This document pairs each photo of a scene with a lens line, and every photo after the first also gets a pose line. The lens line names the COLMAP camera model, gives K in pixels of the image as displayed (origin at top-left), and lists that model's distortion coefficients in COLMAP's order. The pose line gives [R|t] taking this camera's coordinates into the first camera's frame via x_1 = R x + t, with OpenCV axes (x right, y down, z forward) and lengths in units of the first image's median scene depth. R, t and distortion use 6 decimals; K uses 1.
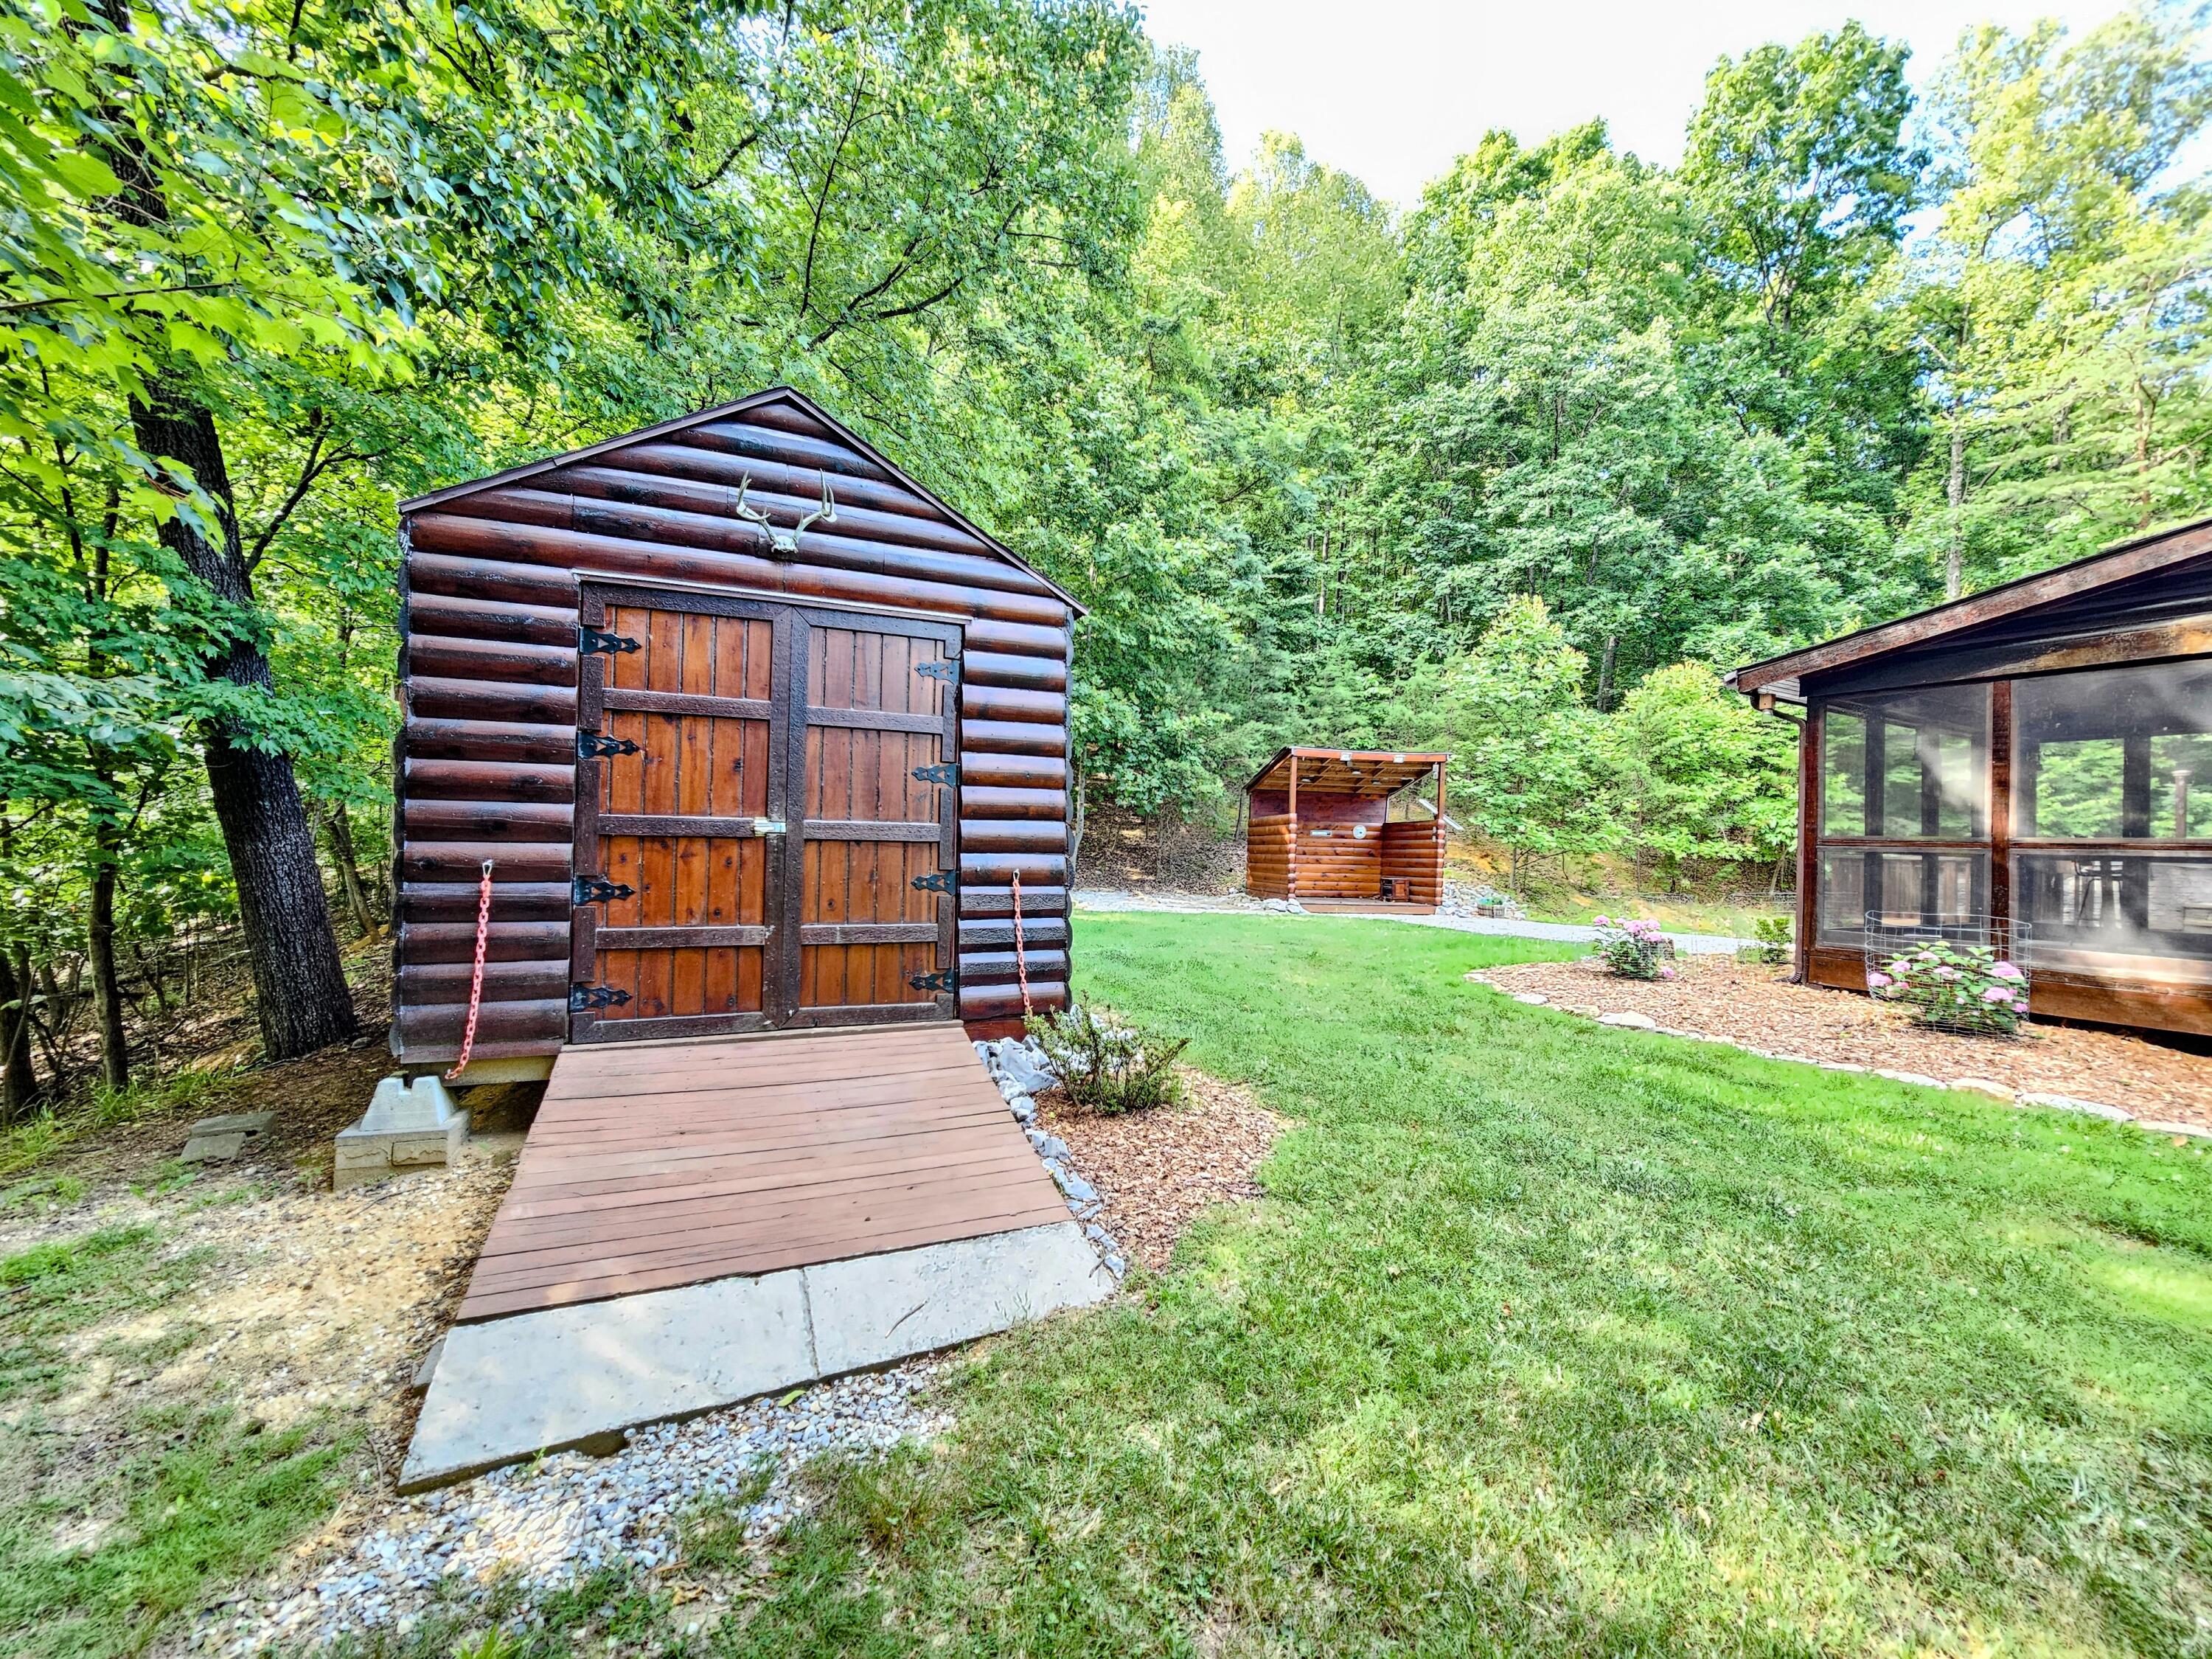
lens RADIAL K [[912.3, 0, 1107.9], [0, 912.3, 834.2], [0, 0, 1]] dist [-0.007062, 0.000090]
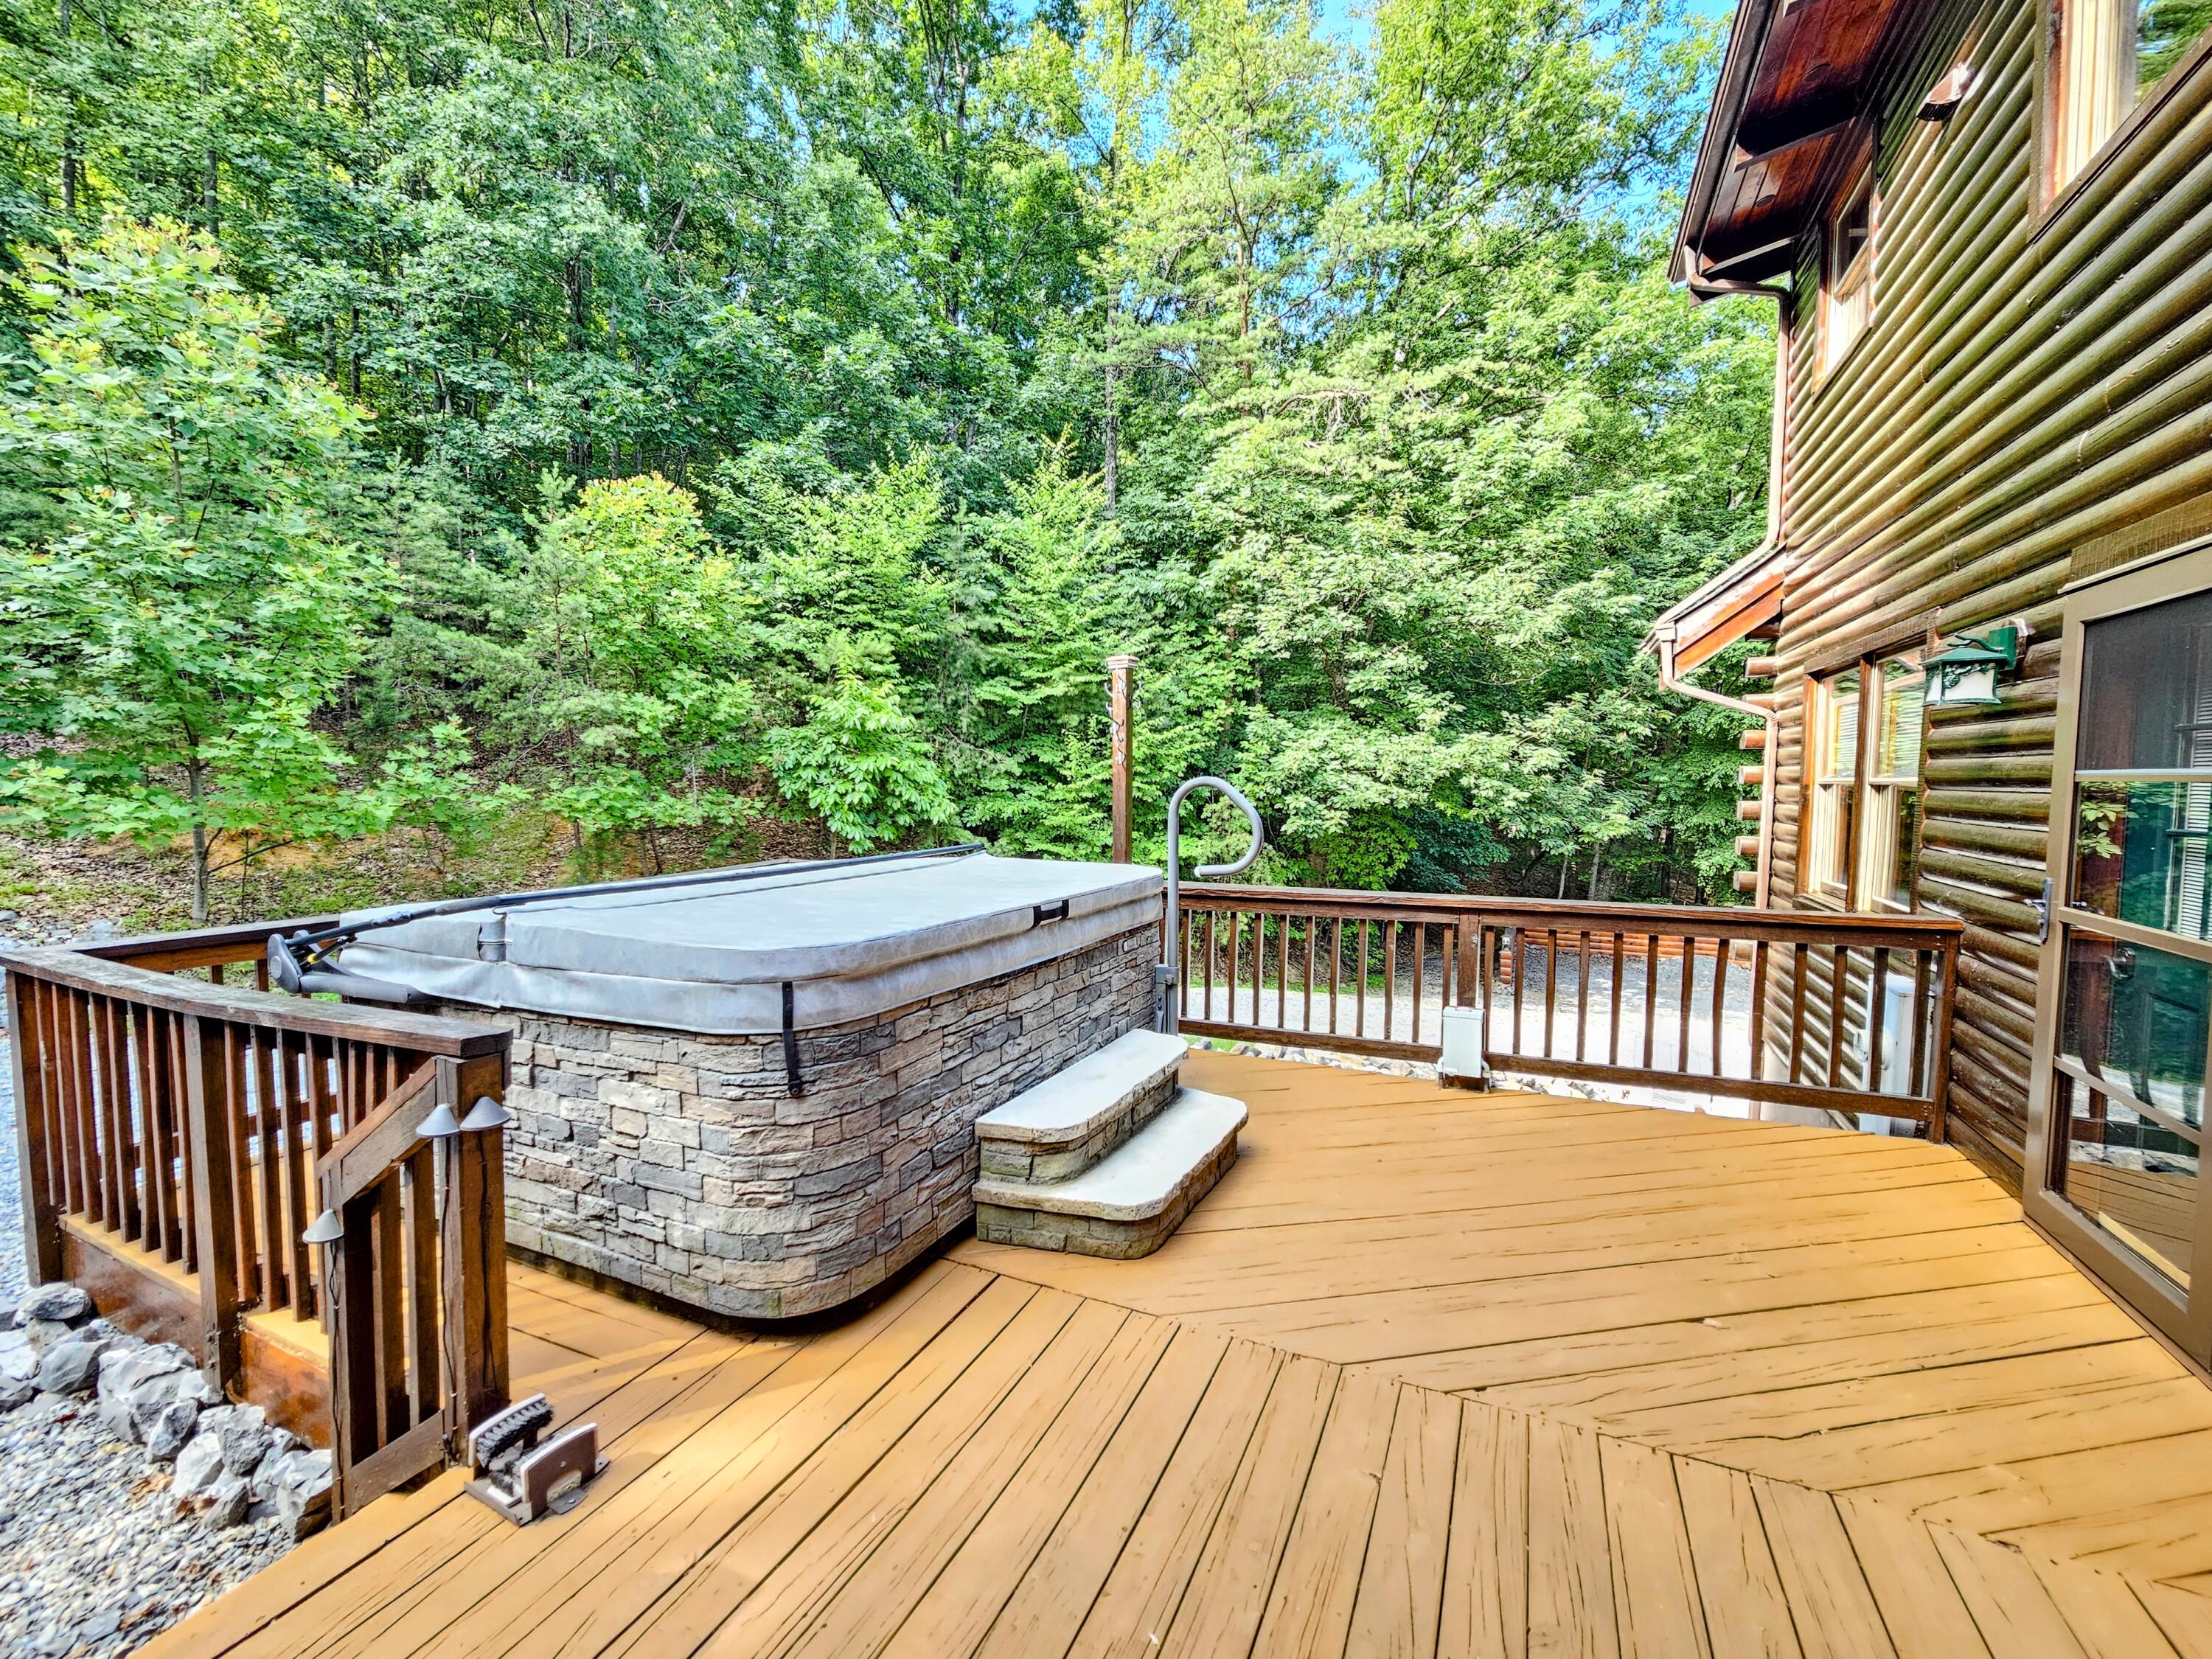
lens RADIAL K [[905.0, 0, 1105.0], [0, 905.0, 838.1], [0, 0, 1]] dist [-0.000033, 0.000096]
pose [[0.798744, -0.065524, 0.598092, 0.578529], [0.009868, 0.995345, 0.095868, -0.017931], [-0.601590, -0.070672, 0.795673, 0.424823]]
